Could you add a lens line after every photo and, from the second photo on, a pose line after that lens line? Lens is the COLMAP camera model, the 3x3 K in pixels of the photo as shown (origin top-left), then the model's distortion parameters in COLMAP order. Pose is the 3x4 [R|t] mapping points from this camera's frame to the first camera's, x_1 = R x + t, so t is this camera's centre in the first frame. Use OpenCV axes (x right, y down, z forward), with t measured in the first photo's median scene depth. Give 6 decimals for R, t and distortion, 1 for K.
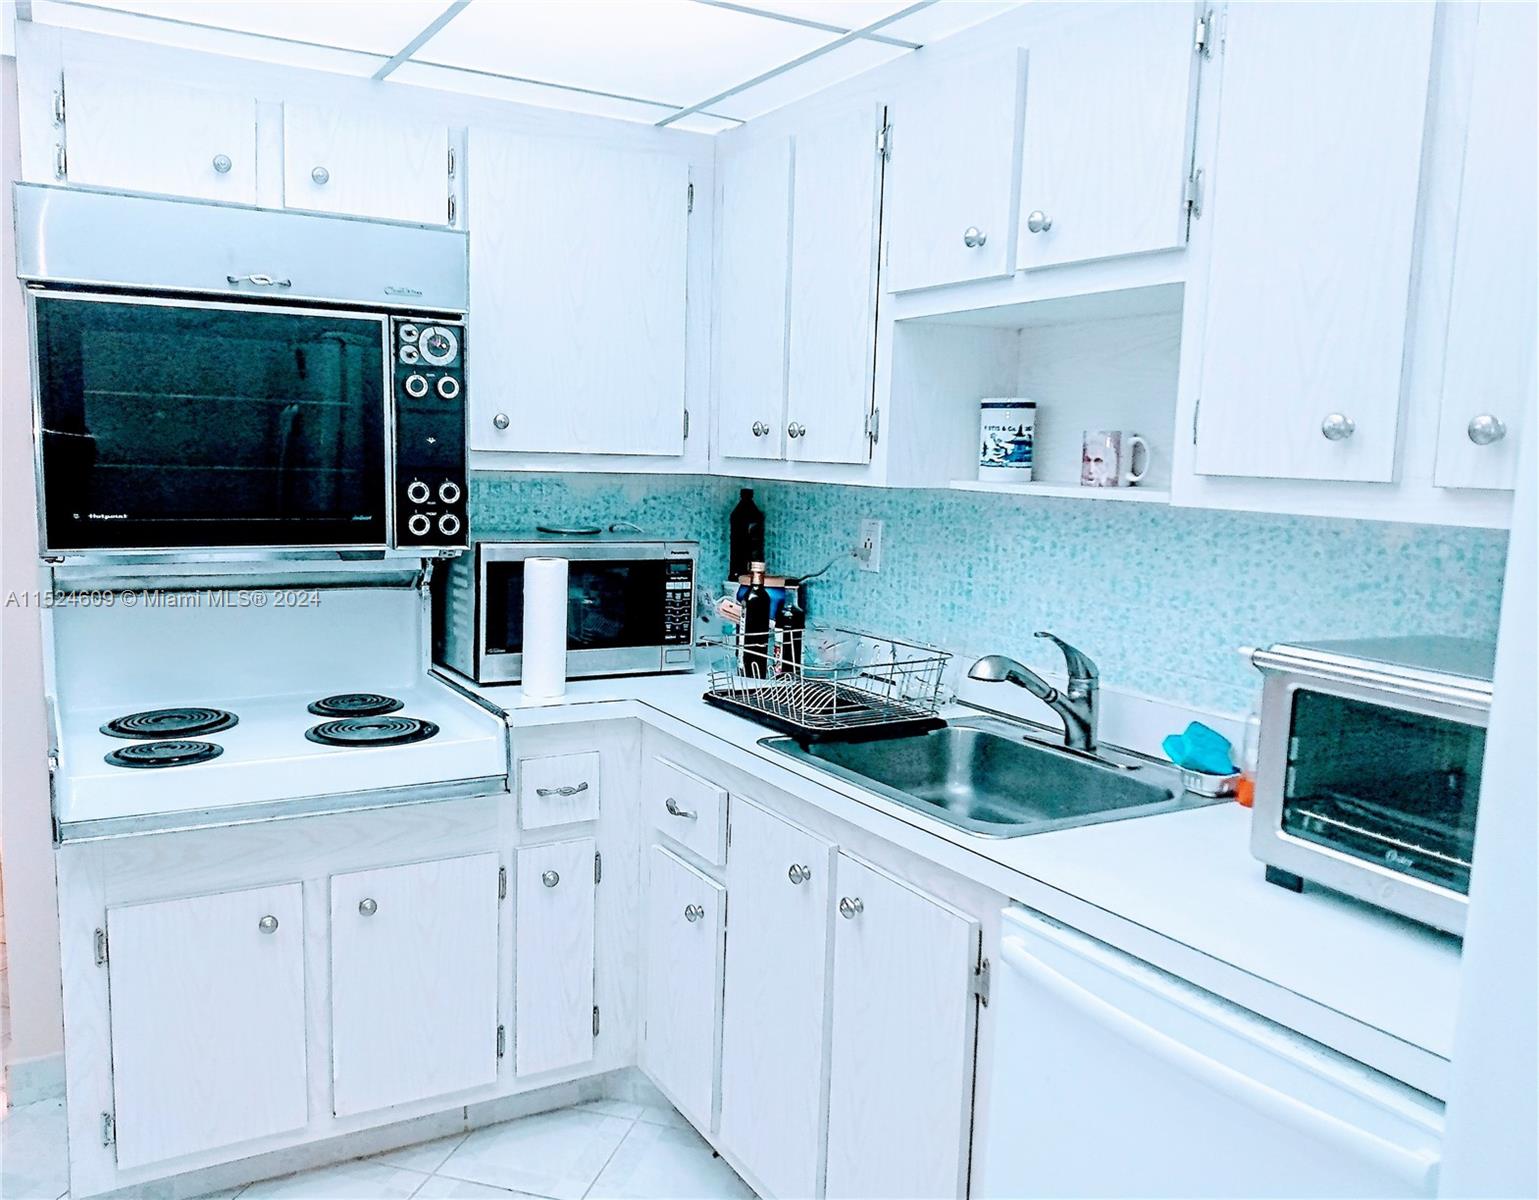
lens RADIAL K [[1214.8, 0, 769.5], [0, 1214.8, 600.0], [0, 0, 1]] dist [-0.049106, -0.002345]
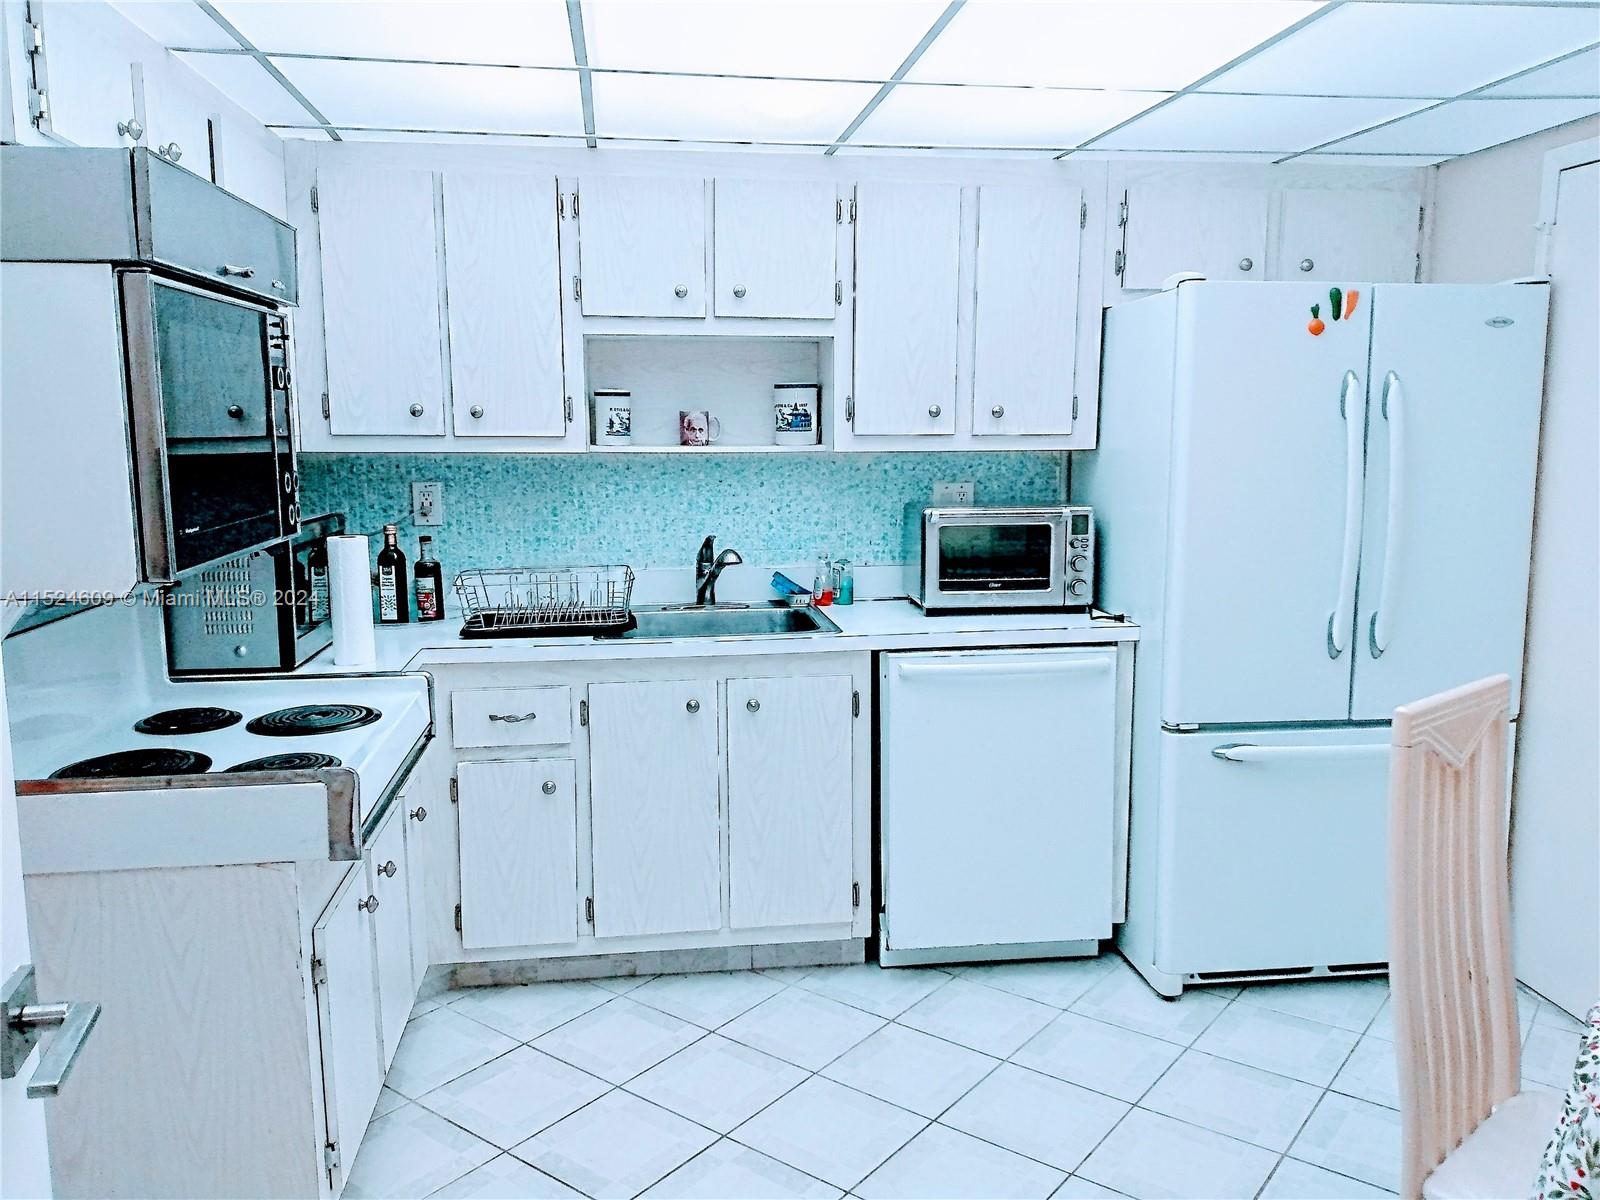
lens RADIAL K [[1207.4, 0, 800.0], [0, 1207.4, 600.0], [0, 0, 1]] dist [0.080087, -0.001487]
pose [[0.366265, -0.159911, 0.916667, -1.138407], [0.123642, 0.984751, 0.122386, -0.066120], [-0.922260, 0.068513, 0.380451, 0.242768]]
